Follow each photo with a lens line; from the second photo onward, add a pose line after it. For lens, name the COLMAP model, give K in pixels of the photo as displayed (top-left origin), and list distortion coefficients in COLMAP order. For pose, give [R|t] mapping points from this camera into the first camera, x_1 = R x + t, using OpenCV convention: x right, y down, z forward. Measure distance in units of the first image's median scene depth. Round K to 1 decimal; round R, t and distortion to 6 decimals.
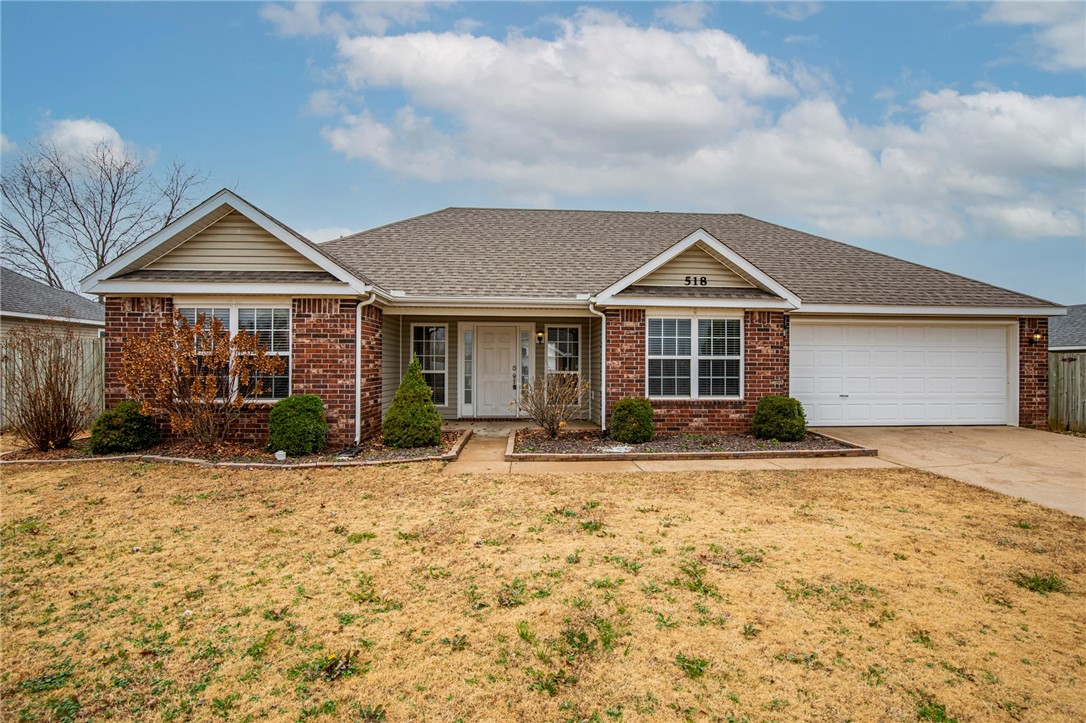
lens RADIAL K [[503.9, 0, 542.3], [0, 503.9, 367.0], [0, 0, 1]] dist [-0.029499, 0.003625]
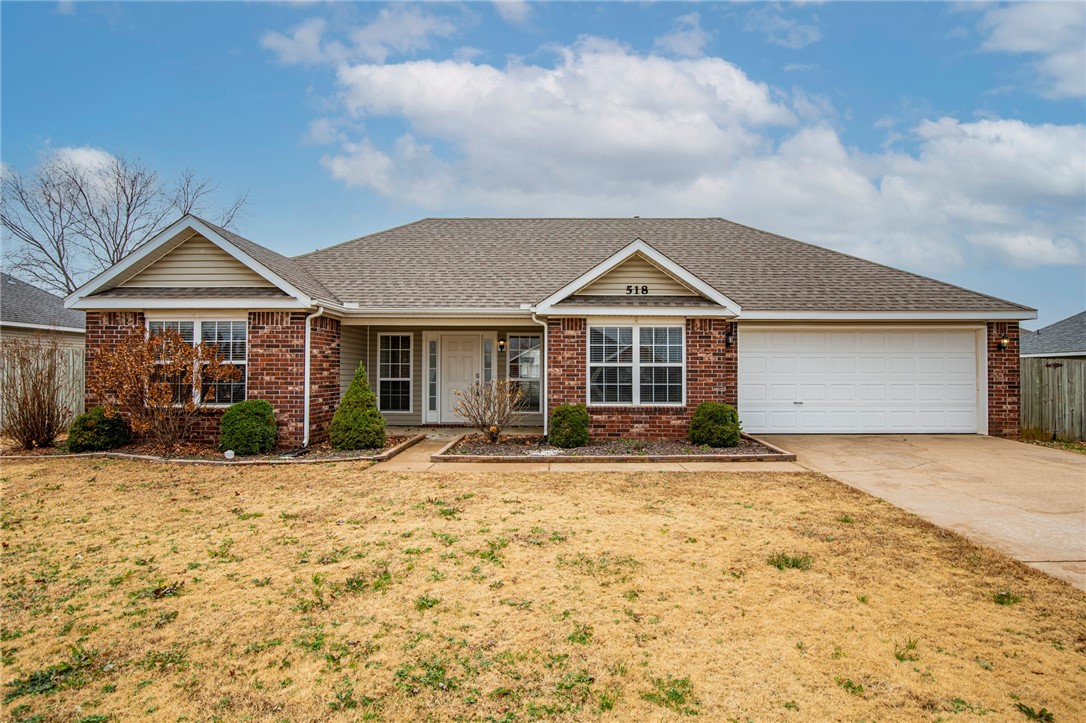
lens RADIAL K [[540.6, 0, 544.5], [0, 540.6, 365.7], [0, 0, 1]] dist [-0.023463, 0.002264]
pose [[0.997698, -0.002977, -0.067744, 0.194499], [0.001802, 0.999847, -0.017410, 0.001783], [0.067785, 0.017247, 0.997551, -0.107824]]
